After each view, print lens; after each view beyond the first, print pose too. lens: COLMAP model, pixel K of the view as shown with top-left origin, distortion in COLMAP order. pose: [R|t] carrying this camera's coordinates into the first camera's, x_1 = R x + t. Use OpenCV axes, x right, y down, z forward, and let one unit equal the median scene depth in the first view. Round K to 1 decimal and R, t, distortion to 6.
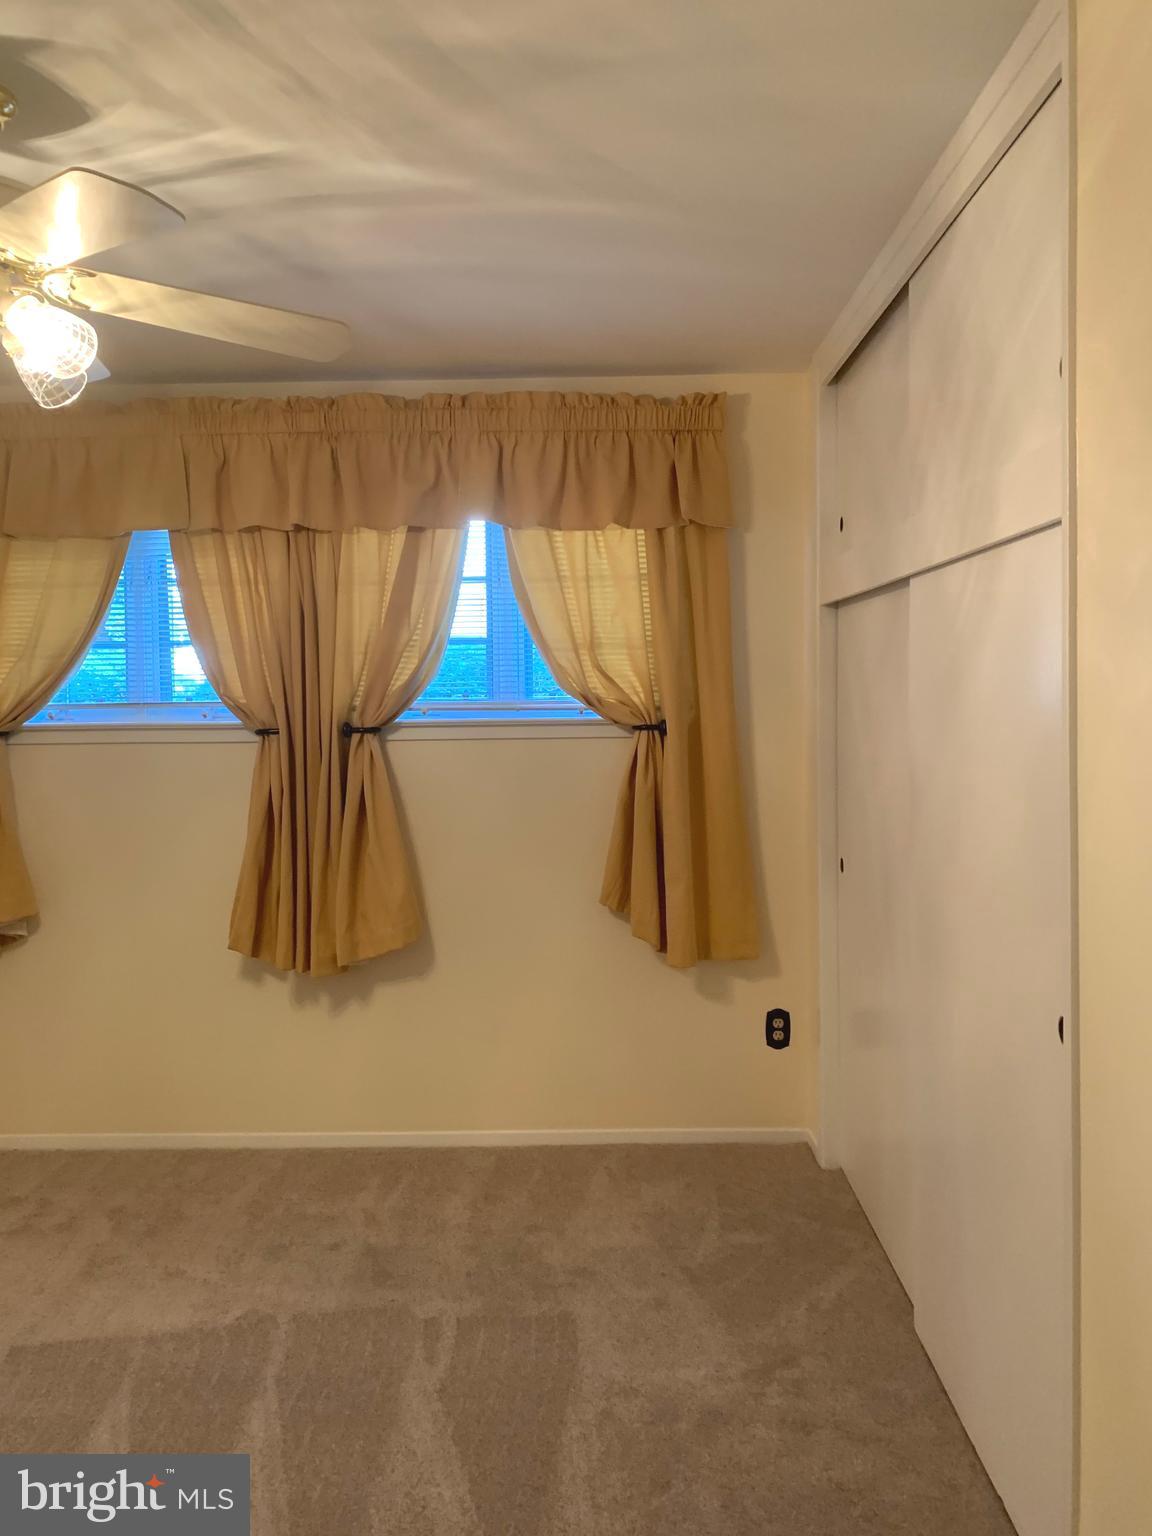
lens RADIAL K [[1175.0, 0, 575.6], [0, 1175.0, 766.1], [0, 0, 1]] dist [0.023094, -0.033565]
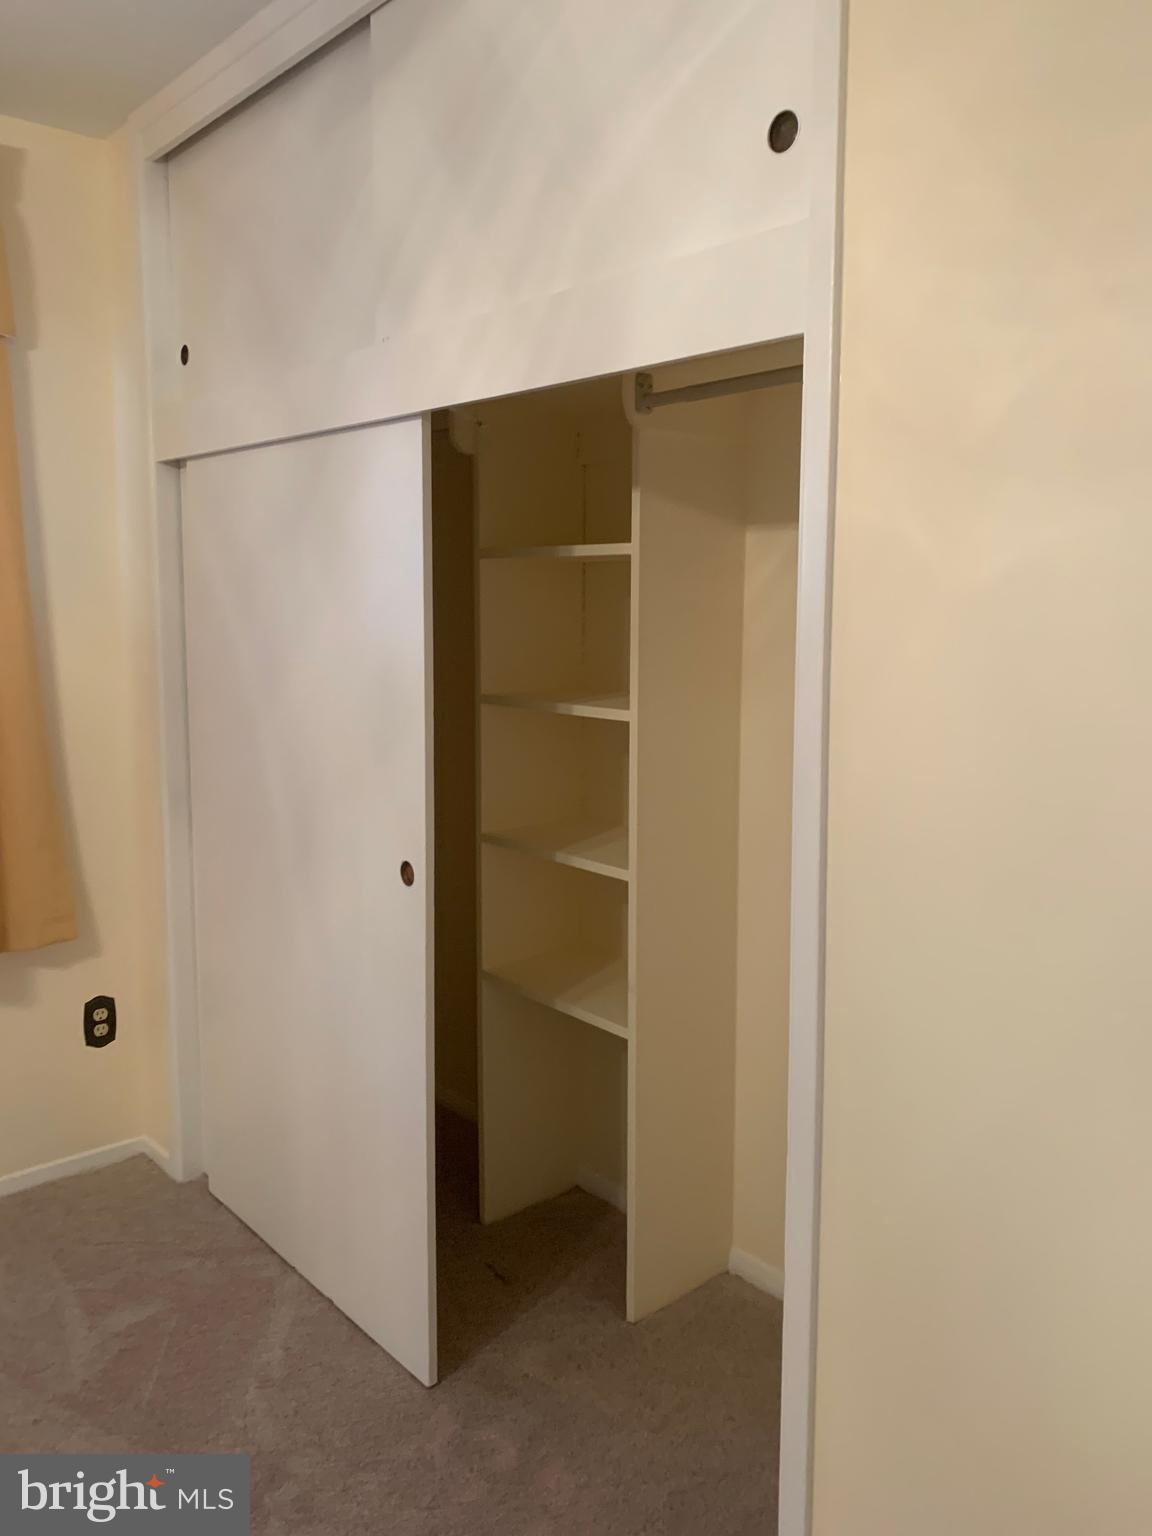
lens RADIAL K [[1175.0, 0, 593.2], [0, 1175.0, 745.9], [0, 0, 1]] dist [0.023094, -0.033565]
pose [[0.740122, -0.073024, 0.668496, -0.096943], [0.031255, 0.996748, 0.074277, -0.003172], [-0.671746, -0.034080, 0.739997, 0.236509]]
